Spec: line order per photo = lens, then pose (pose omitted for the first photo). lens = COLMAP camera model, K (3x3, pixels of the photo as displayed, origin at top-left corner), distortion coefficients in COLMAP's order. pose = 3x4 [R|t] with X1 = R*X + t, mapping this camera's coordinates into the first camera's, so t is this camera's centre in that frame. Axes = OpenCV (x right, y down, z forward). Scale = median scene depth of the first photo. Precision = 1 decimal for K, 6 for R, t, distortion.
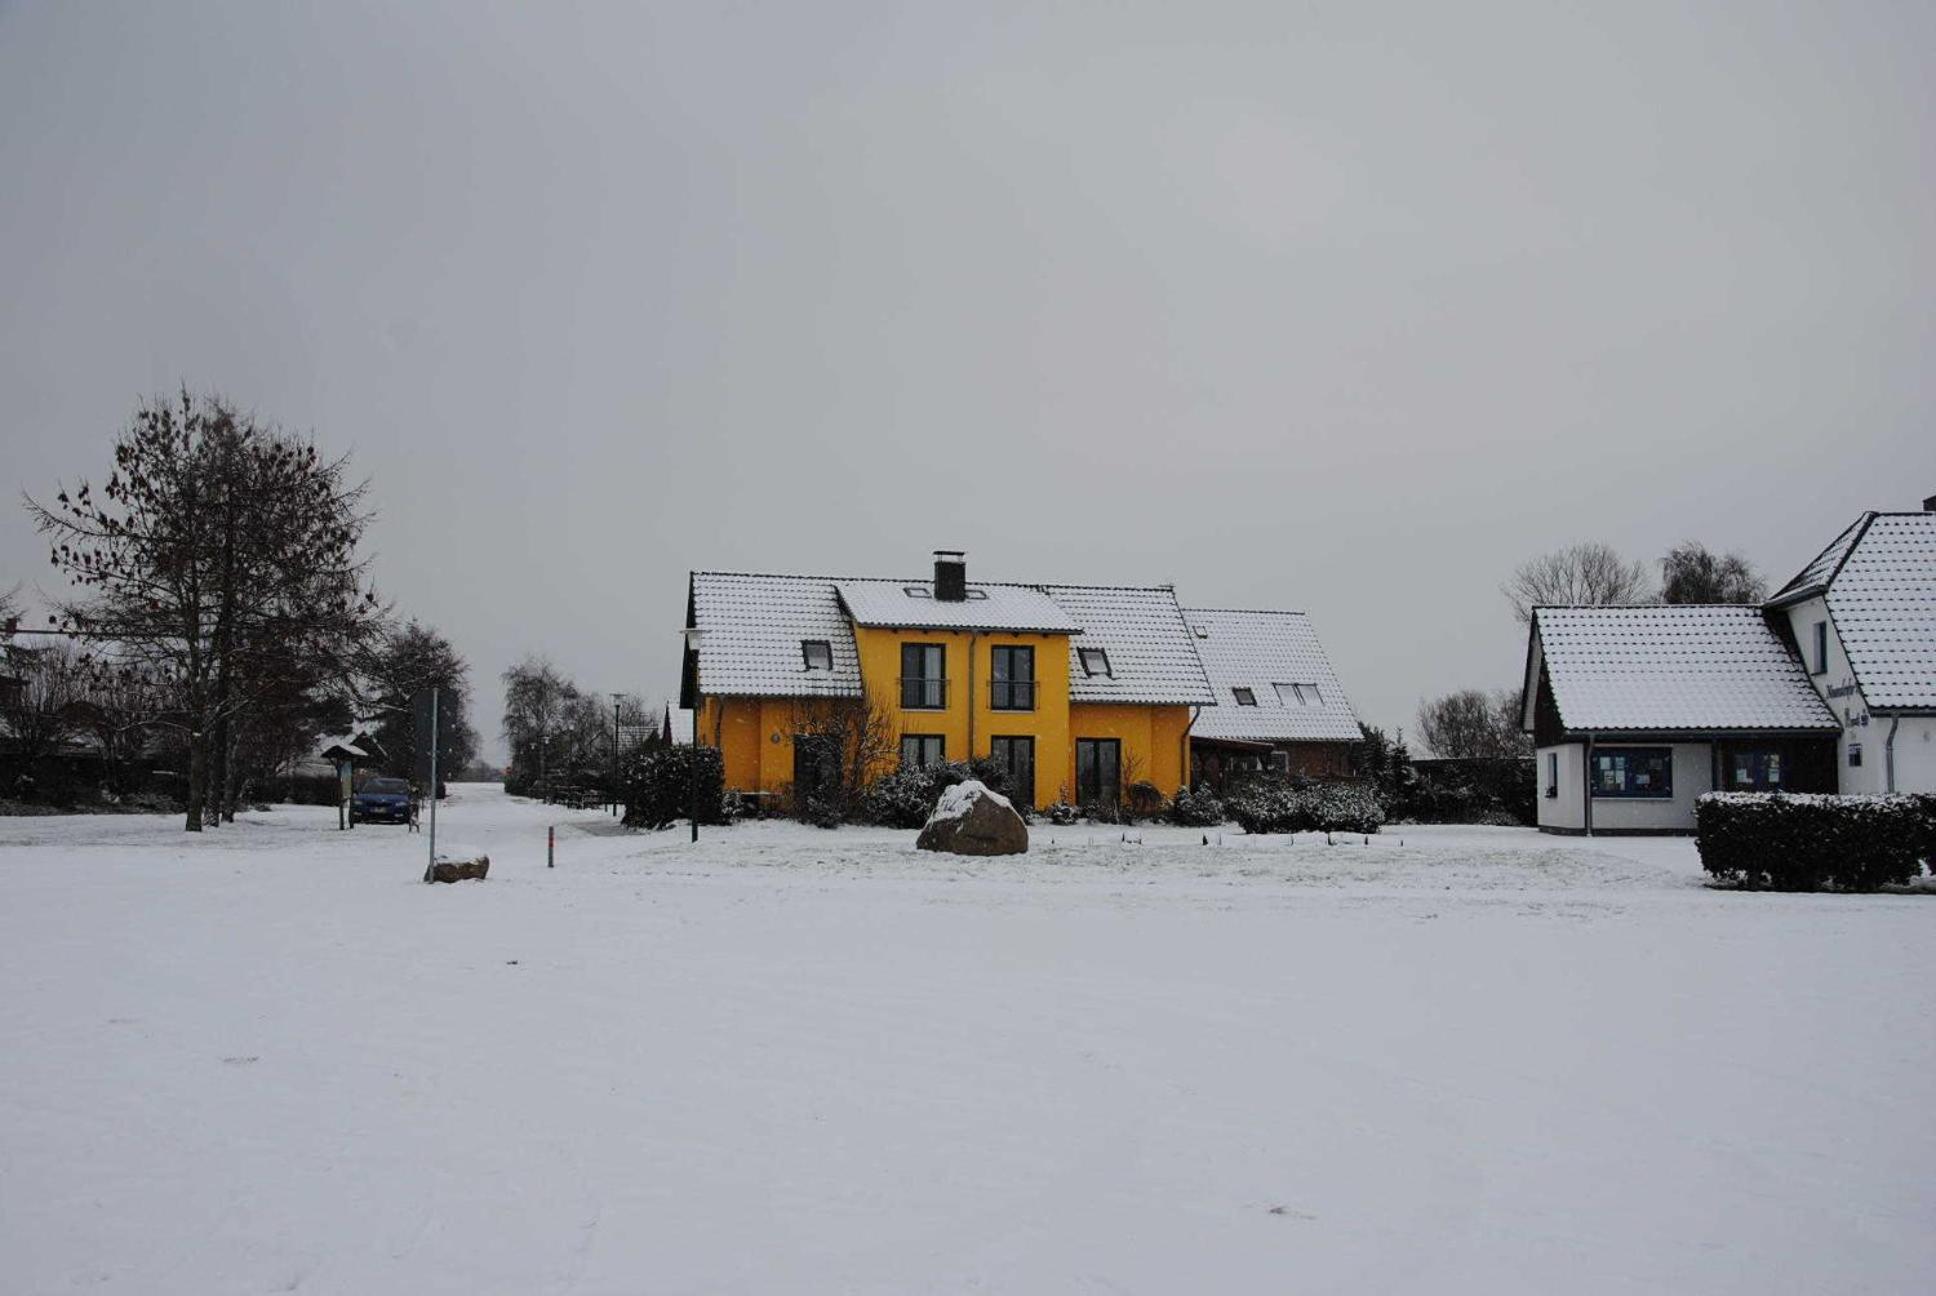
lens RADIAL K [[1898.9, 0, 968.0], [0, 1898.9, 648.0], [0, 0, 1]] dist [-0.045086, 0.025330]
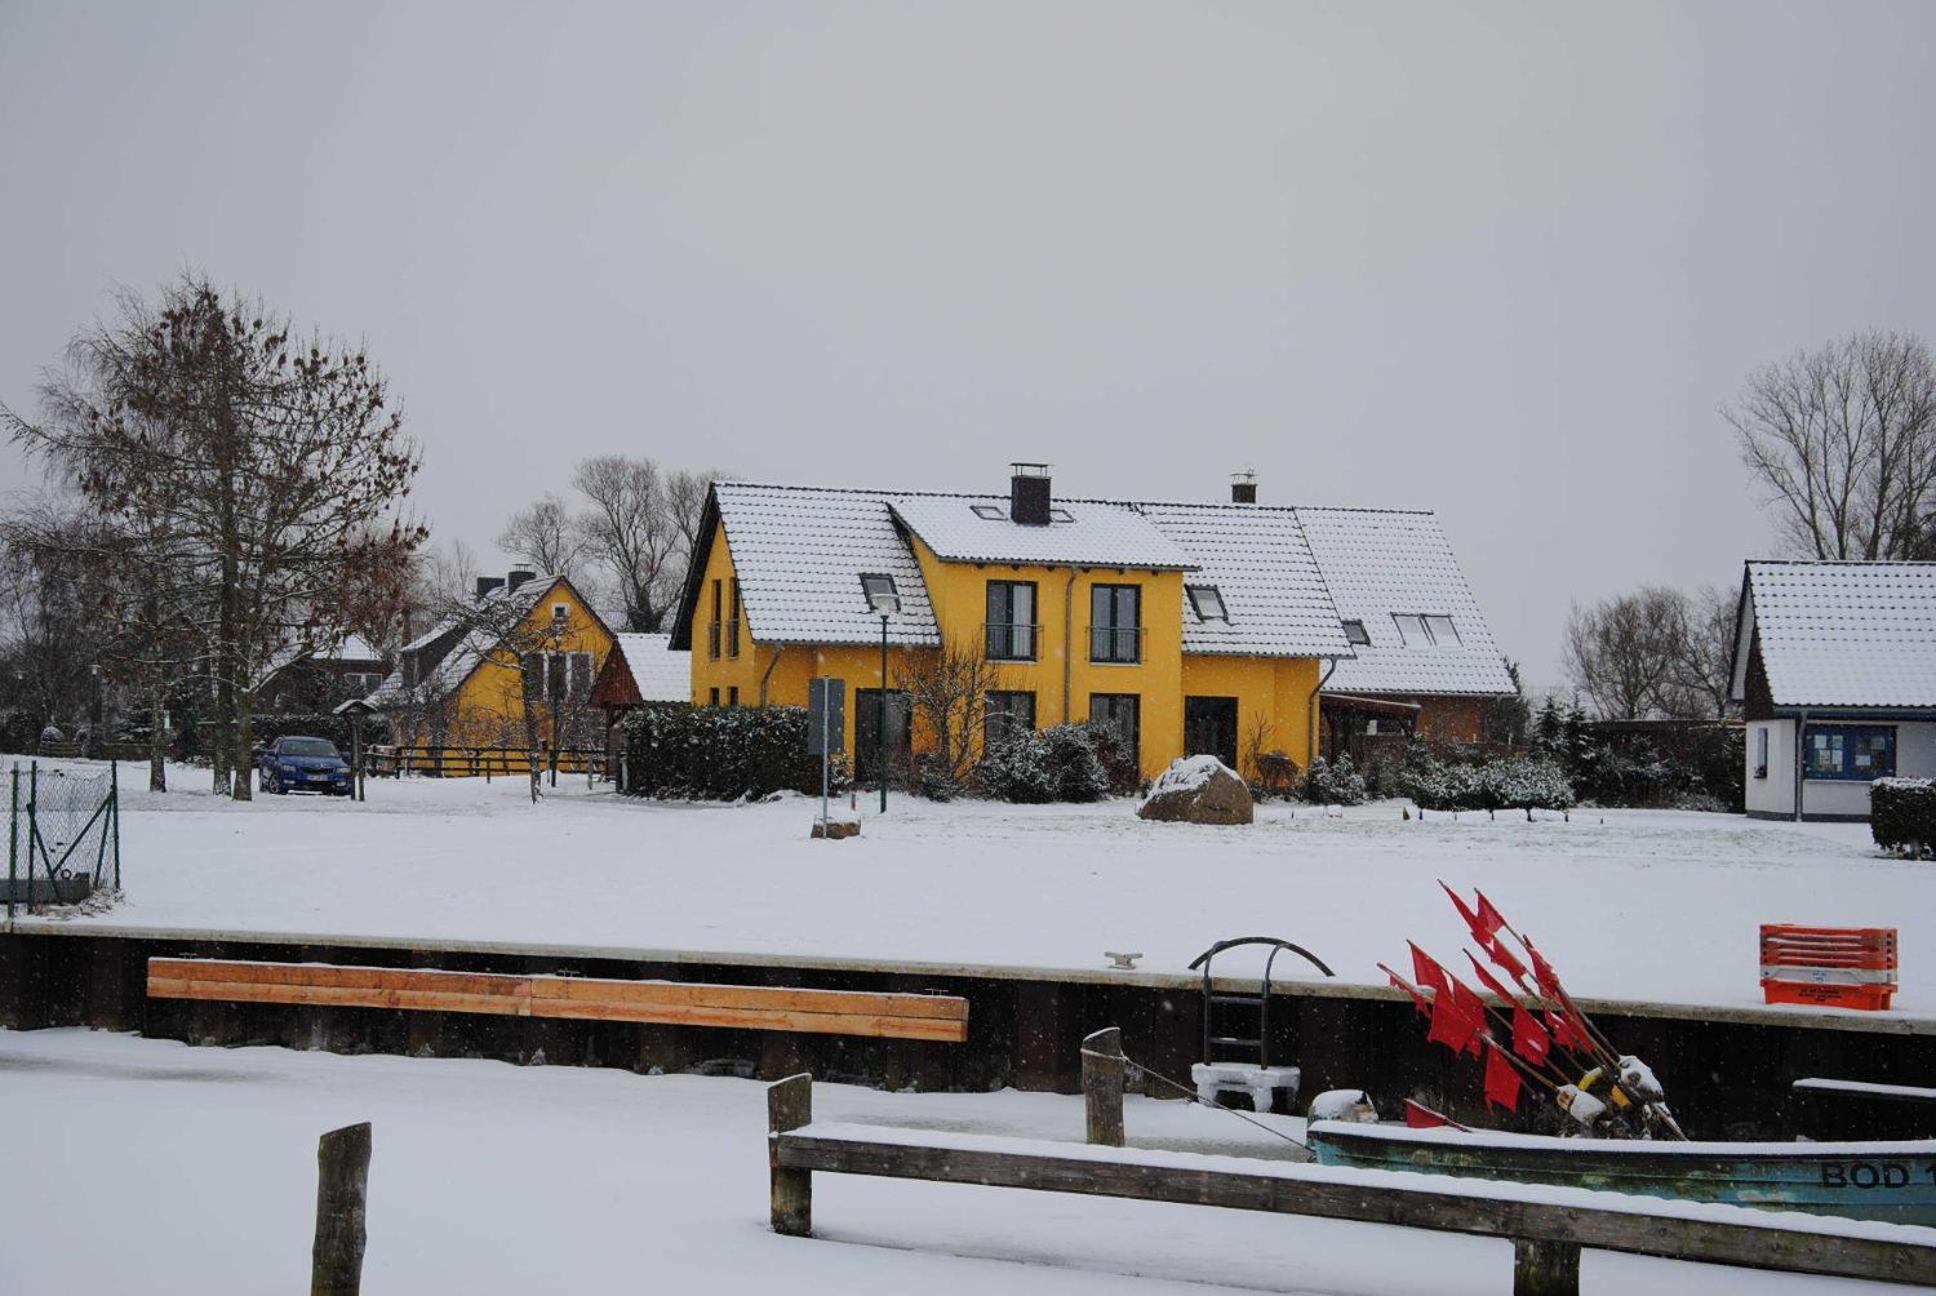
lens RADIAL K [[4182.6, 0, 968.0], [0, 4182.6, 648.0], [0, 0, 1]] dist [0.560821, 0.087203]
pose [[0.994849, 0.013804, 0.100427, -0.224301], [-0.019031, 0.998503, 0.051279, -0.066119], [-0.099569, -0.052926, 0.993622, -0.808260]]
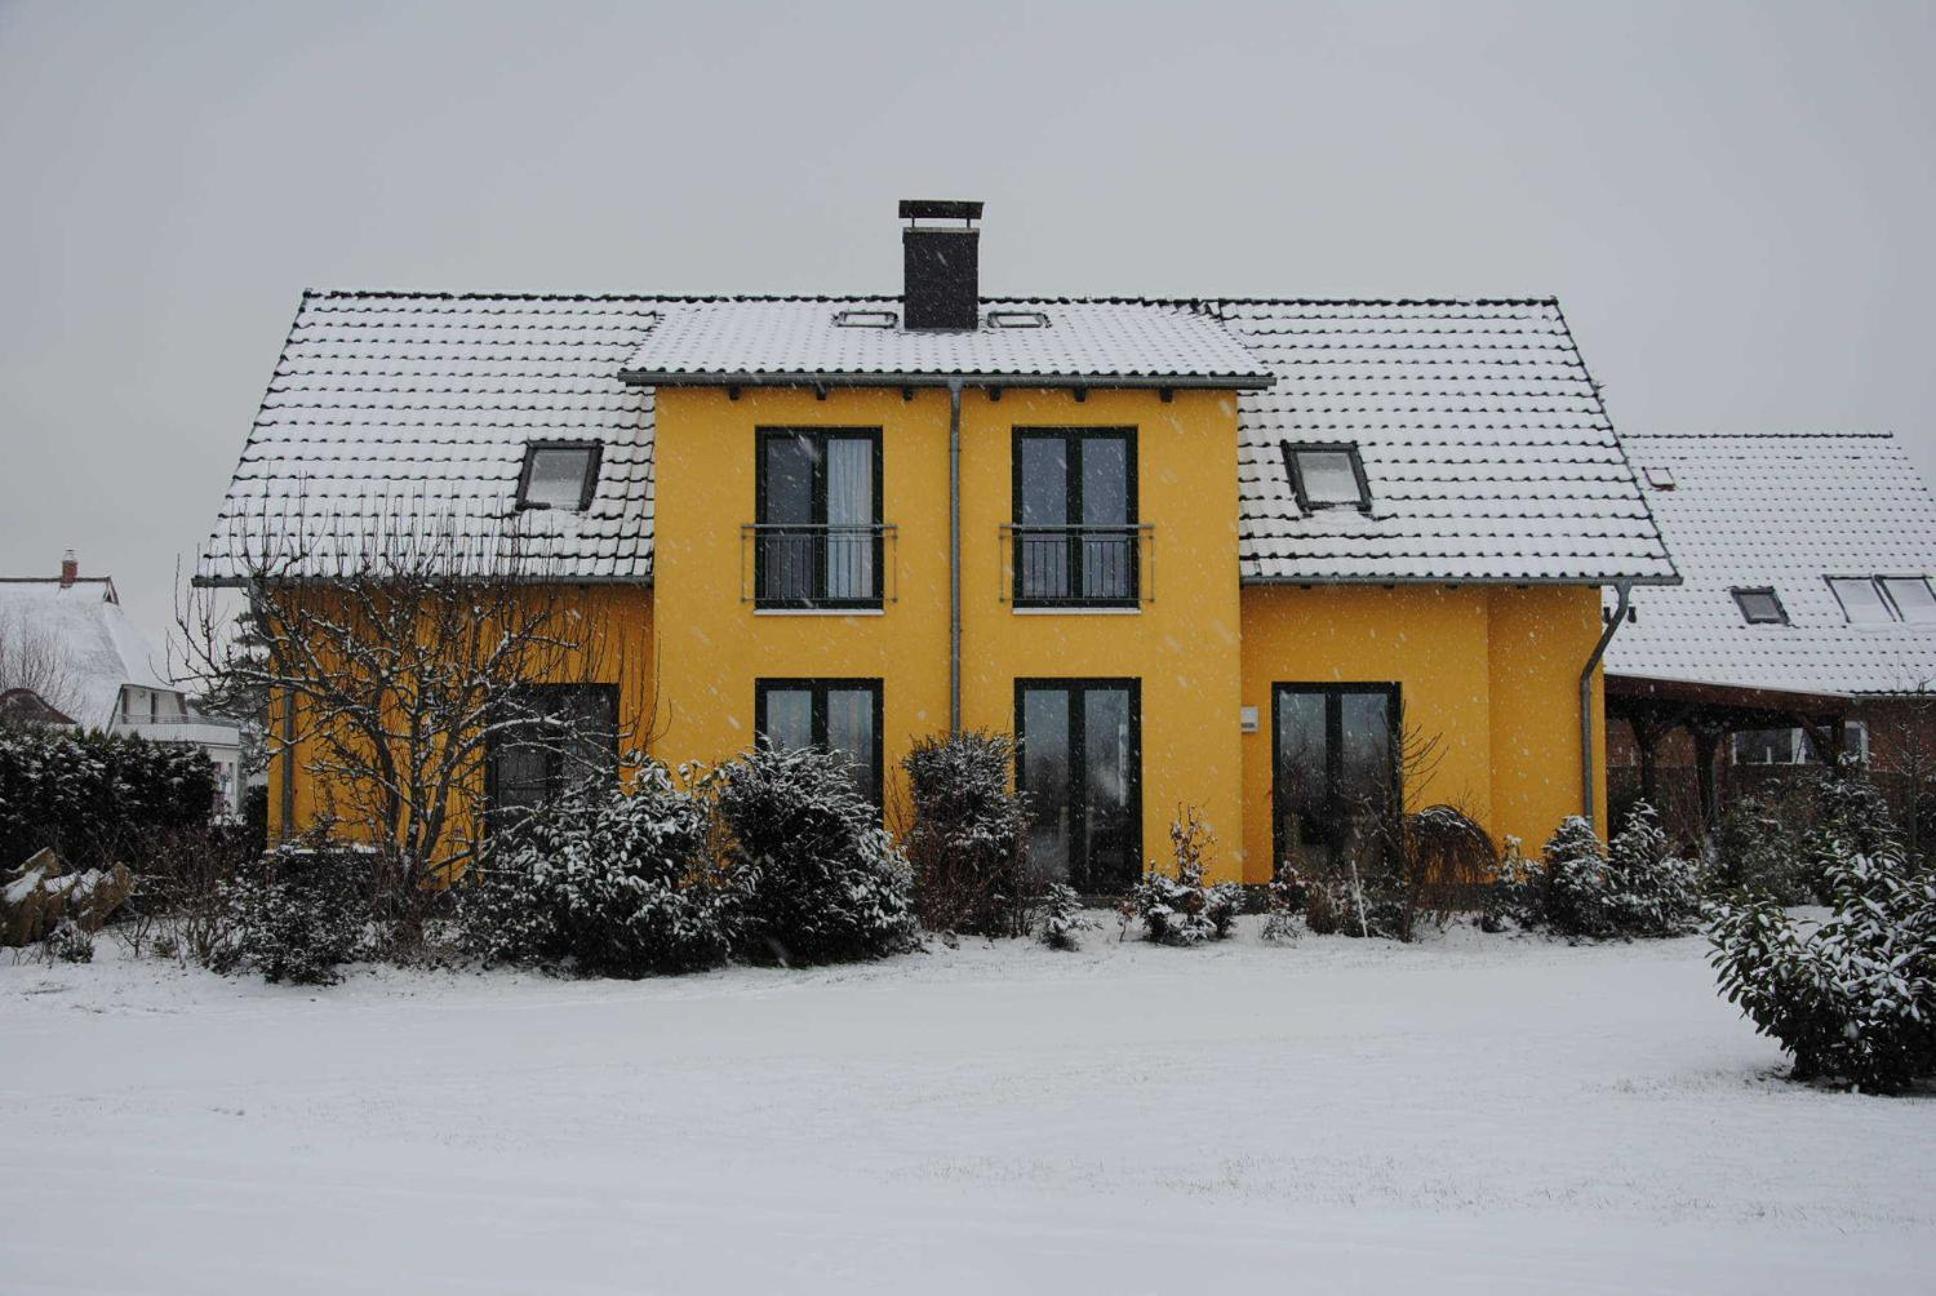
lens RADIAL K [[2223.3, 0, 968.0], [0, 2223.3, 648.0], [0, 0, 1]] dist [0.055986, 0.033787]
pose [[0.981036, -0.024237, -0.192304, 0.083972], [0.026065, 0.999636, 0.006981, 0.037104], [0.192065, -0.011861, 0.981311, 0.587396]]
